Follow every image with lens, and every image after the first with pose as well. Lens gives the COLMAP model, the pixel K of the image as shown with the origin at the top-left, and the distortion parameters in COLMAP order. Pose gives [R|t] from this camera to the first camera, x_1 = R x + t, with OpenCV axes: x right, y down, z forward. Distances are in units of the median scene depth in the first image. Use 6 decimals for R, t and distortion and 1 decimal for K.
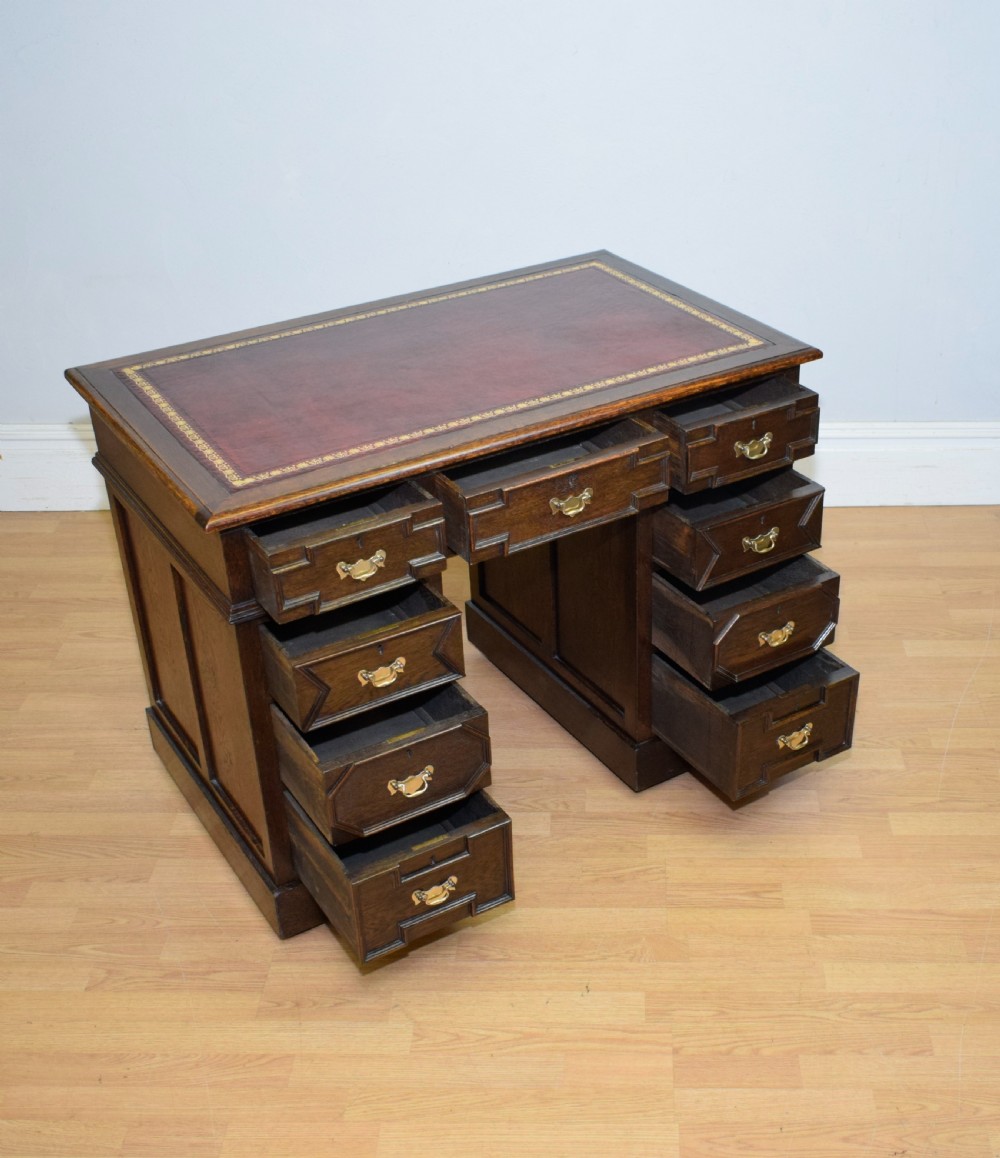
lens RADIAL K [[1527.2, 0, 594.3], [0, 1527.2, 648.5], [0, 0, 1]] dist [-0.007626, -0.015453]
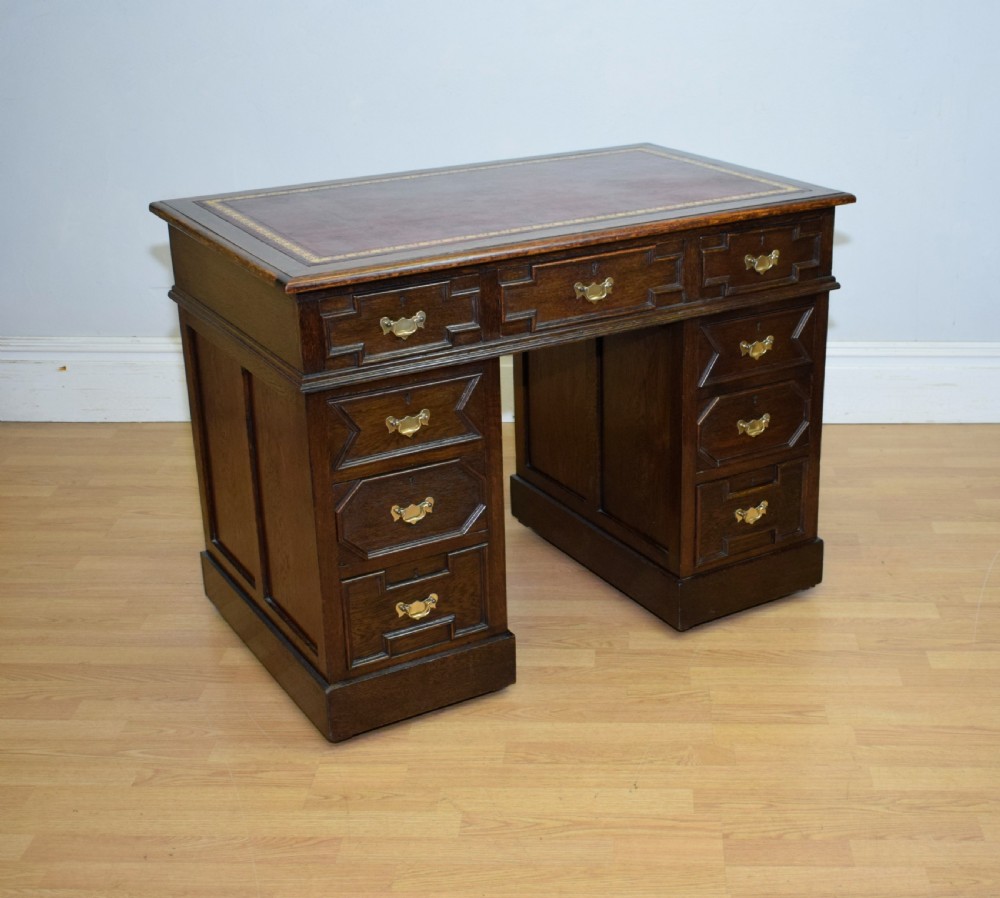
lens RADIAL K [[1489.8, 0, 615.3], [0, 1489.8, 476.1], [0, 0, 1]] dist [-0.010325, -0.003945]
pose [[0.999923, 0.010350, 0.006851, -0.026241], [-0.008968, 0.984058, -0.177621, 0.194767], [-0.008580, 0.177546, 0.984075, 0.002454]]
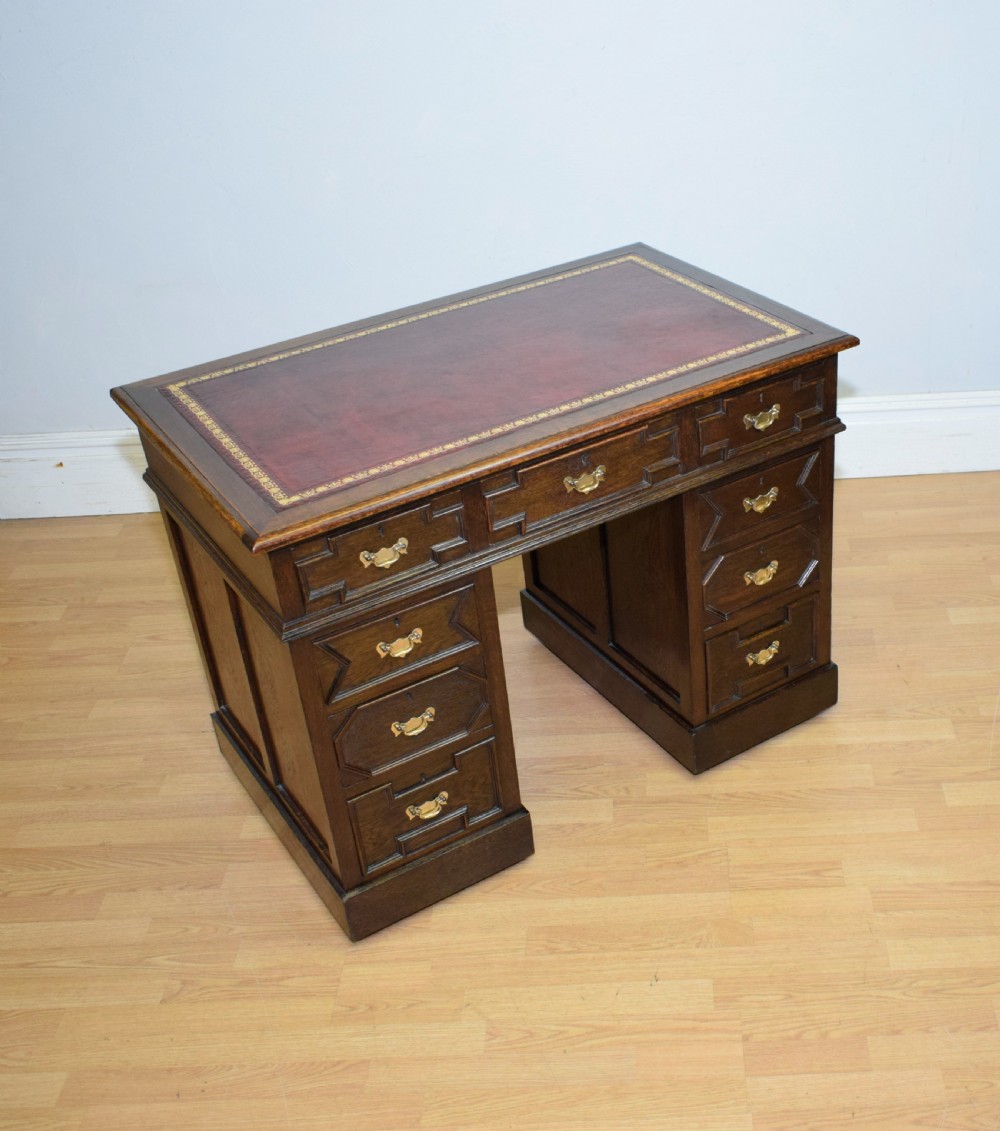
lens RADIAL K [[1426.8, 0, 668.3], [0, 1426.8, 613.7], [0, 0, 1]] dist [-0.013822, 0.001586]
pose [[0.998902, -0.045137, 0.012524, 0.002769], [0.044945, 0.998875, 0.015148, -0.033211], [-0.013194, -0.014569, 0.999807, 0.053979]]
